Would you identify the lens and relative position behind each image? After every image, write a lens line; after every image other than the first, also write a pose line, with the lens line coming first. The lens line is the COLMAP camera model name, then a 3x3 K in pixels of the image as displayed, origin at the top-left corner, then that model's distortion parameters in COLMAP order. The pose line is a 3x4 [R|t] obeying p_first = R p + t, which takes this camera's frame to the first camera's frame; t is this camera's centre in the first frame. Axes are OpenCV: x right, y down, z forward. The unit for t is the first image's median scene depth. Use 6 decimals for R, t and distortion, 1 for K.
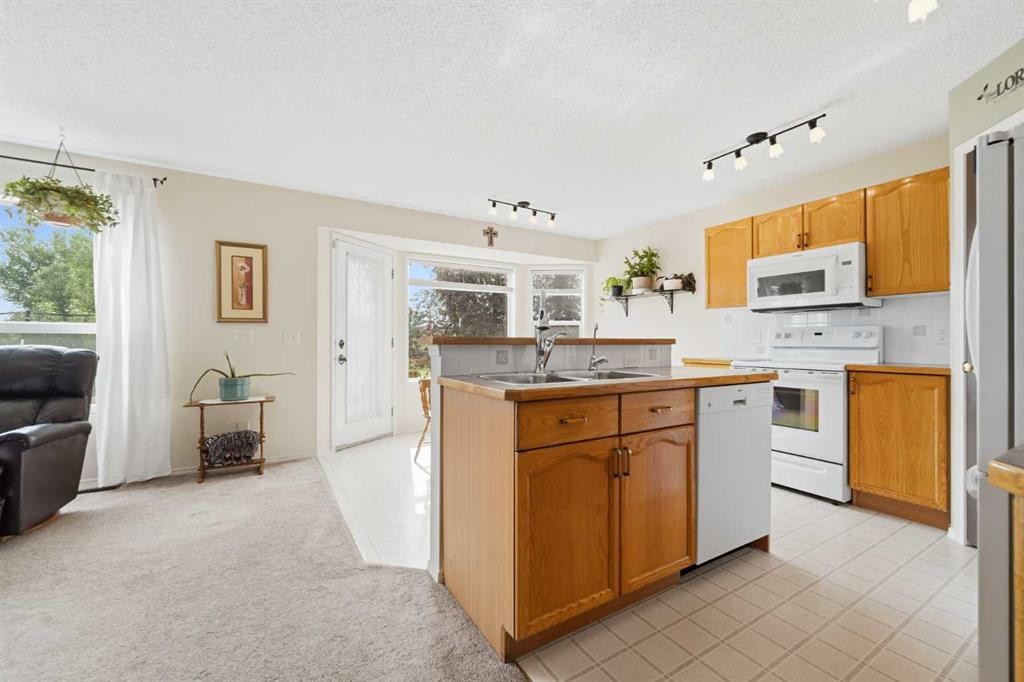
lens RADIAL K [[413.7, 0, 512.5], [0, 413.7, 340.5], [0, 0, 1]] dist [-0.000075, -0.000861]
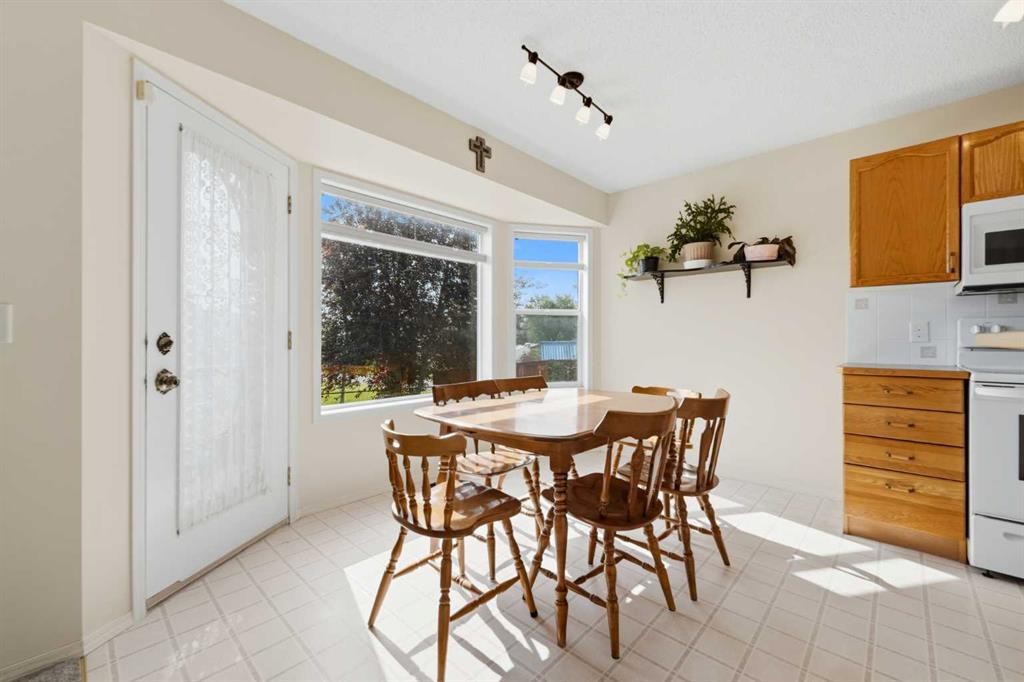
lens RADIAL K [[413.7, 0, 511.7], [0, 413.7, 339.4], [0, 0, 1]] dist [-0.000075, -0.000861]
pose [[0.961340, 0.001019, 0.275364, -0.231554], [-0.001870, 0.999994, 0.002828, 0.002763], [-0.275359, -0.003233, 0.961336, 0.608211]]
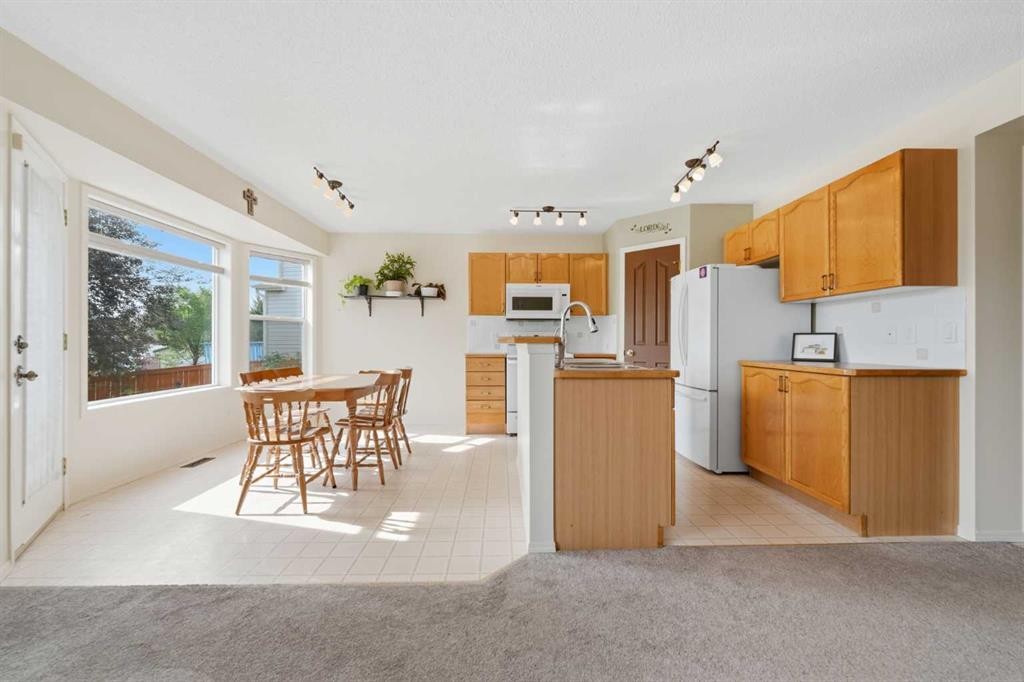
lens RADIAL K [[413.7, 0, 512.1], [0, 413.7, 339.9], [0, 0, 1]] dist [-0.000075, -0.000861]
pose [[0.492759, 0.003050, 0.870160, -0.656918], [-0.003775, 0.999992, -0.001367, 0.001122], [-0.870158, -0.002612, 0.492767, 0.288285]]
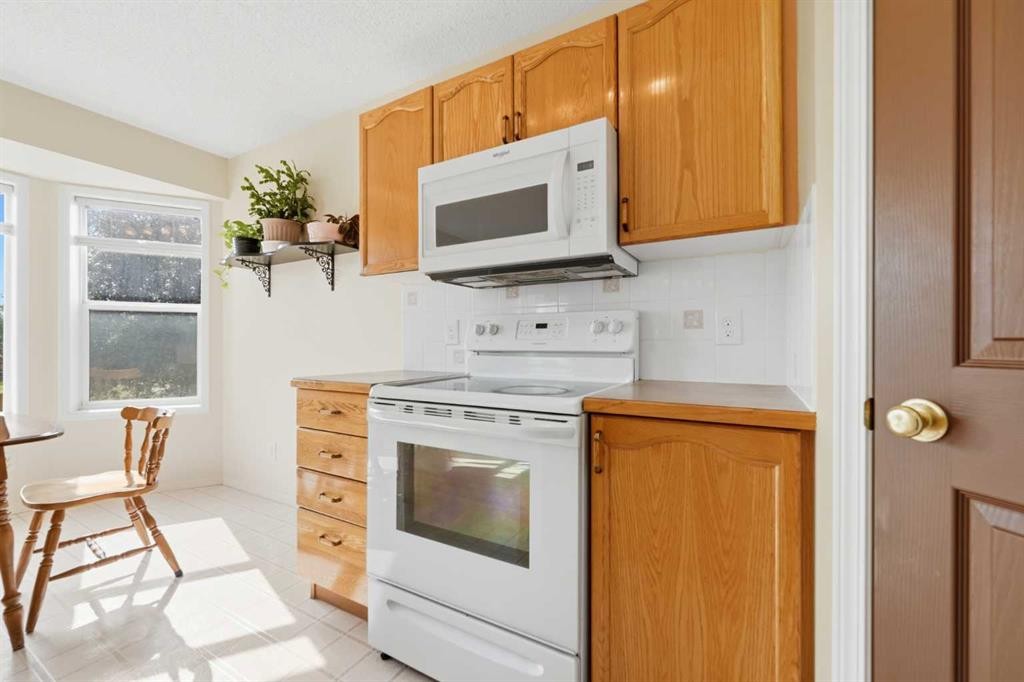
lens RADIAL K [[413.7, 0, 512.6], [0, 413.7, 343.3], [0, 0, 1]] dist [-0.000075, -0.000861]
pose [[0.872041, 0.000306, 0.489434, 0.433559], [-0.001179, 0.999998, 0.001476, 0.004932], [-0.489432, -0.001864, 0.872039, 0.539756]]
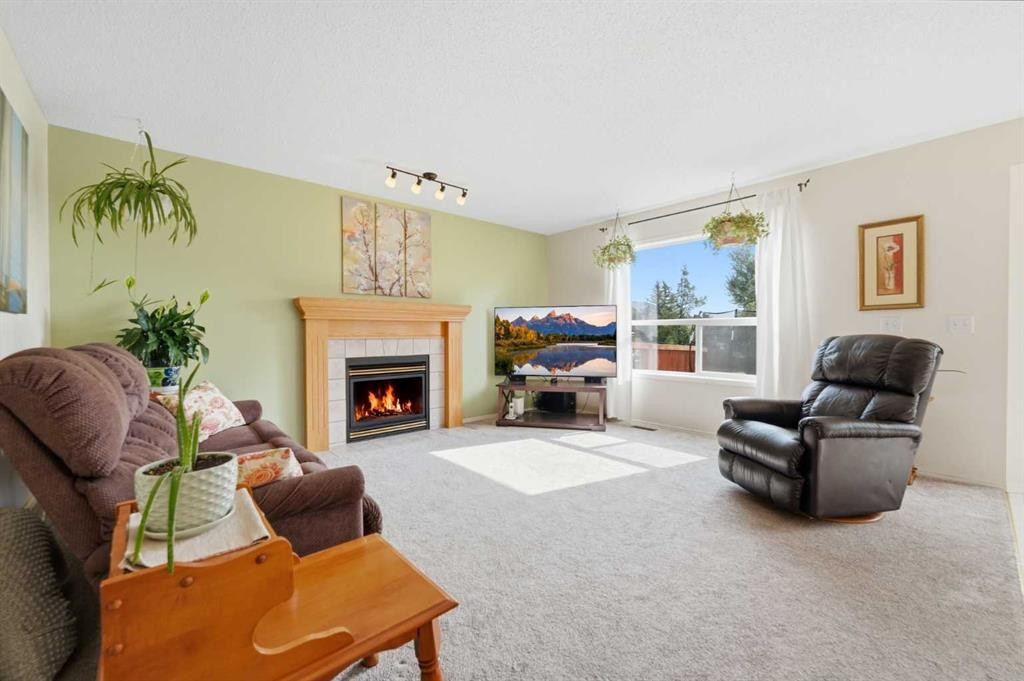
lens RADIAL K [[413.7, 0, 511.7], [0, 413.7, 339.3], [0, 0, 1]] dist [-0.000075, -0.000861]
pose [[0.181192, 0.011841, -0.983377, 0.081267], [0.009574, 0.999859, 0.013803, 0.001604], [0.983401, -0.011916, 0.181053, 0.033337]]
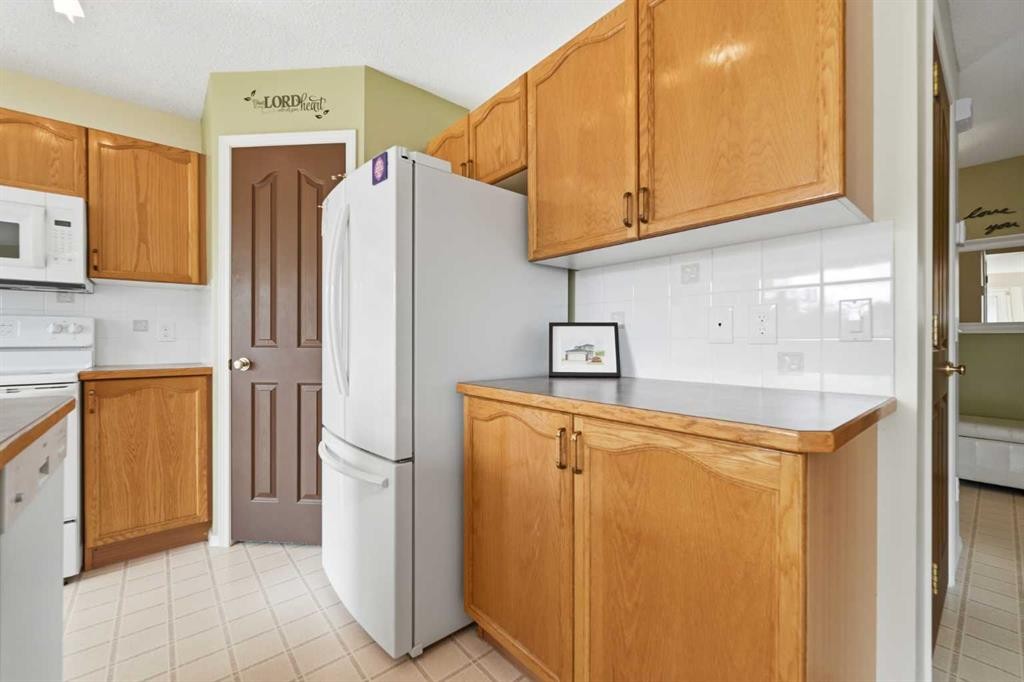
lens RADIAL K [[413.7, 0, 513.5], [0, 413.7, 341.6], [0, 0, 1]] dist [-0.000075, -0.000861]
pose [[-0.167373, -0.004216, 0.985885, 0.009083], [-0.003334, 0.999988, 0.003710, 0.002508], [-0.985888, -0.002666, -0.167385, 0.317818]]
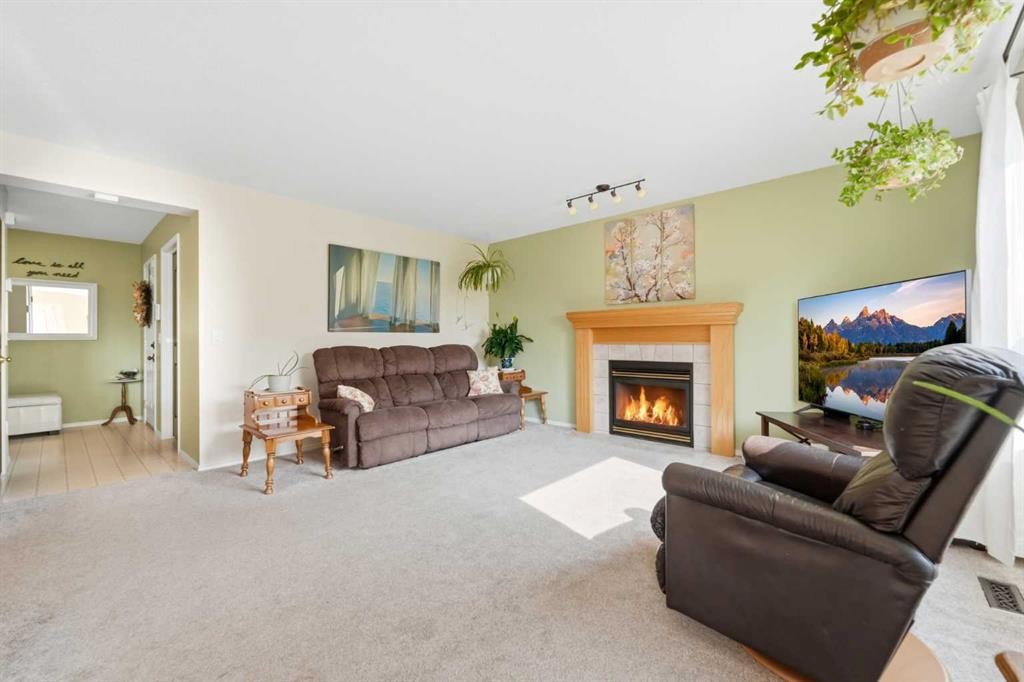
lens RADIAL K [[413.7, 0, 512.7], [0, 413.7, 338.4], [0, 0, 1]] dist [-0.000075, -0.000861]
pose [[-0.955477, 0.004816, -0.295025, -0.443196], [0.007616, 0.999936, -0.008342, 0.003286], [0.294966, -0.010218, -0.955453, 0.988464]]
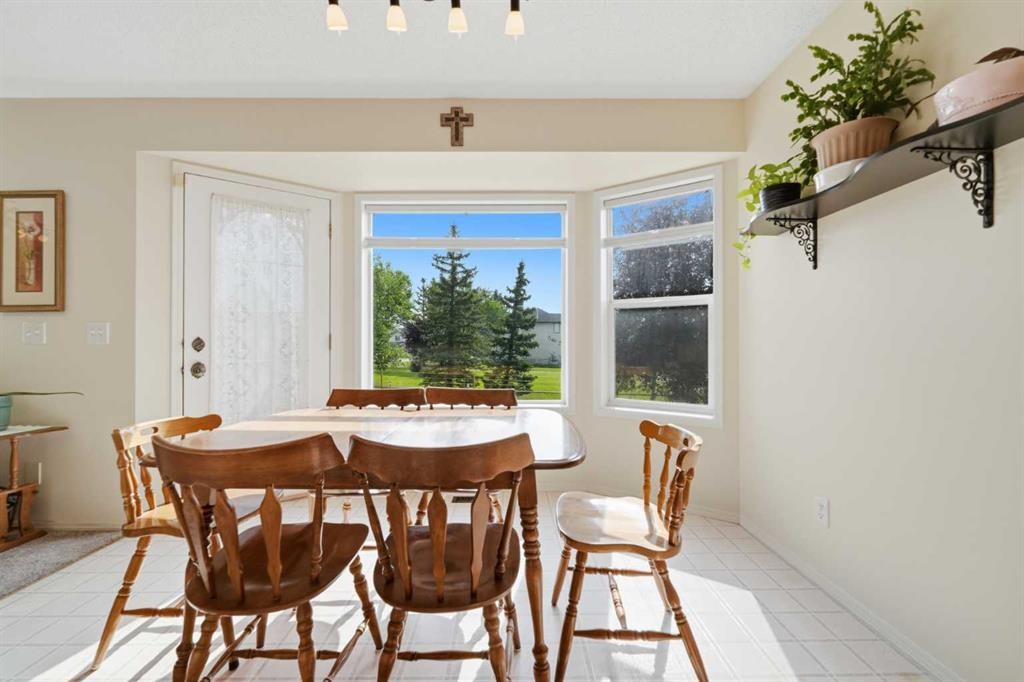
lens RADIAL K [[413.7, 0, 513.1], [0, 413.7, 341.2], [0, 0, 1]] dist [-0.000075, -0.000861]
pose [[0.860667, -0.002384, -0.509162, 0.351356], [0.002289, 0.999997, -0.000813, 0.005875], [0.509162, -0.000466, 0.860670, 0.845603]]
